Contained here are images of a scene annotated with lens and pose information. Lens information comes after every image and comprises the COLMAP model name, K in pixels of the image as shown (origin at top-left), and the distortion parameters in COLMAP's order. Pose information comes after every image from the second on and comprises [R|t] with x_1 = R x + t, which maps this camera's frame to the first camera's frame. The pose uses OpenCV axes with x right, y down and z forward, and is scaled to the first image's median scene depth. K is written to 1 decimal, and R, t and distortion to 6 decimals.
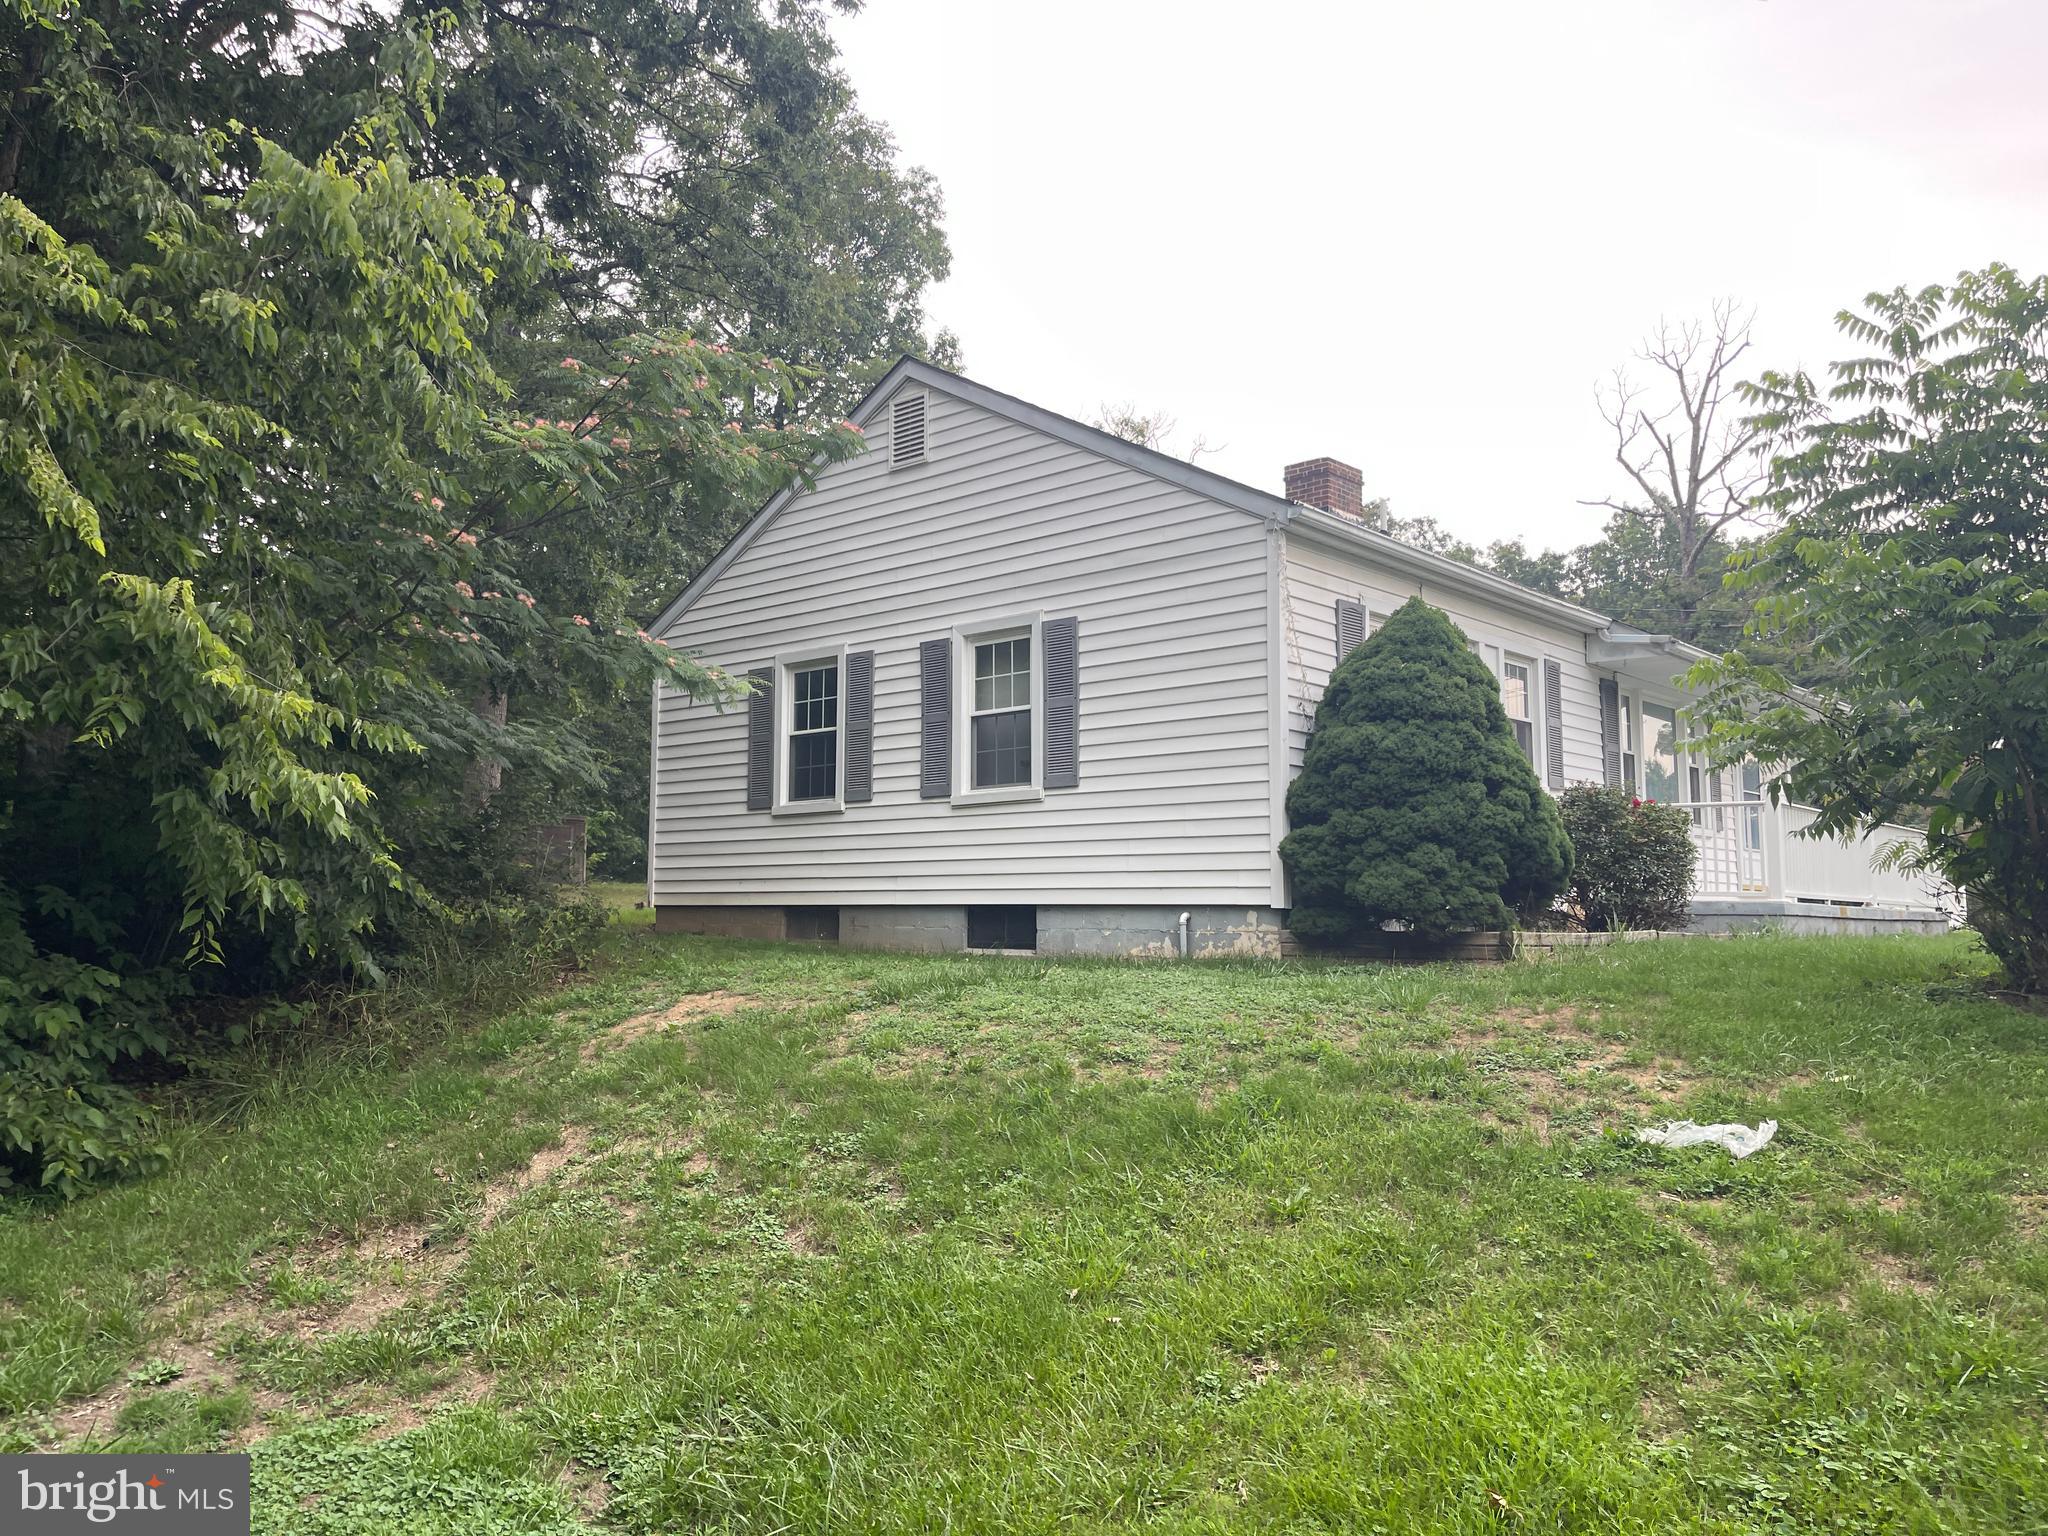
lens RADIAL K [[1552.3, 0, 1023.0], [0, 1552.3, 789.1], [0, 0, 1]] dist [0.067227, -0.096750]
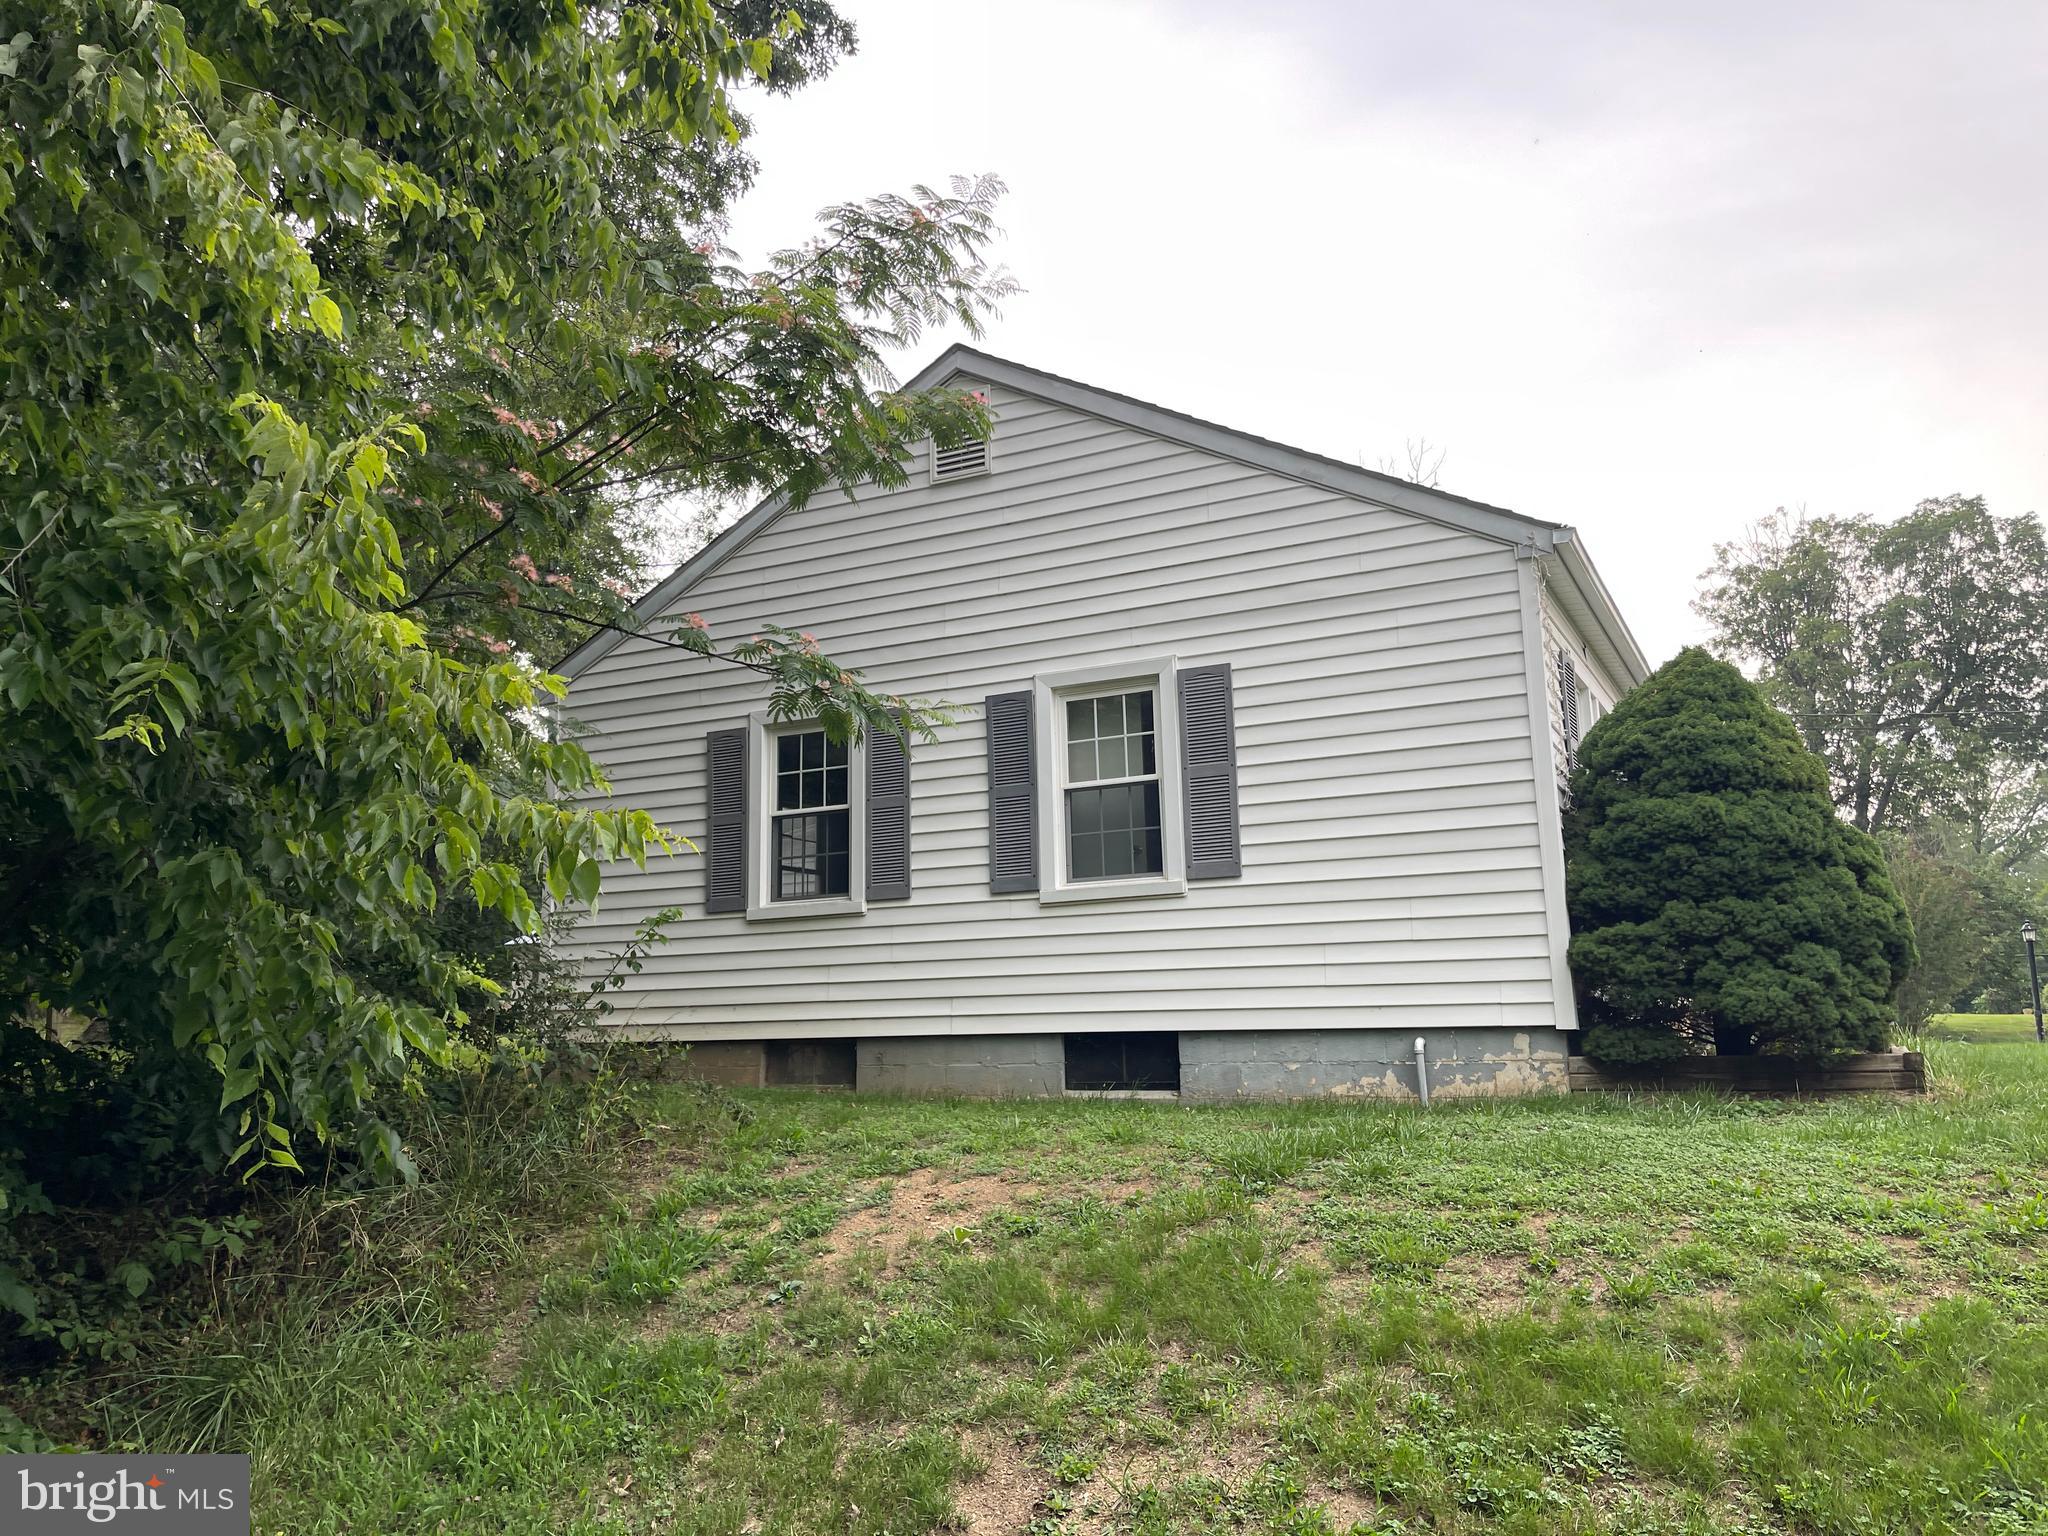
lens RADIAL K [[1552.3, 0, 1015.8], [0, 1552.3, 751.2], [0, 0, 1]] dist [0.067227, -0.096750]
pose [[0.965661, 0.026278, 0.258472, -0.274540], [0.000943, 0.994510, -0.104634, 0.016972], [-0.259802, 0.101285, 0.960335, 0.264919]]
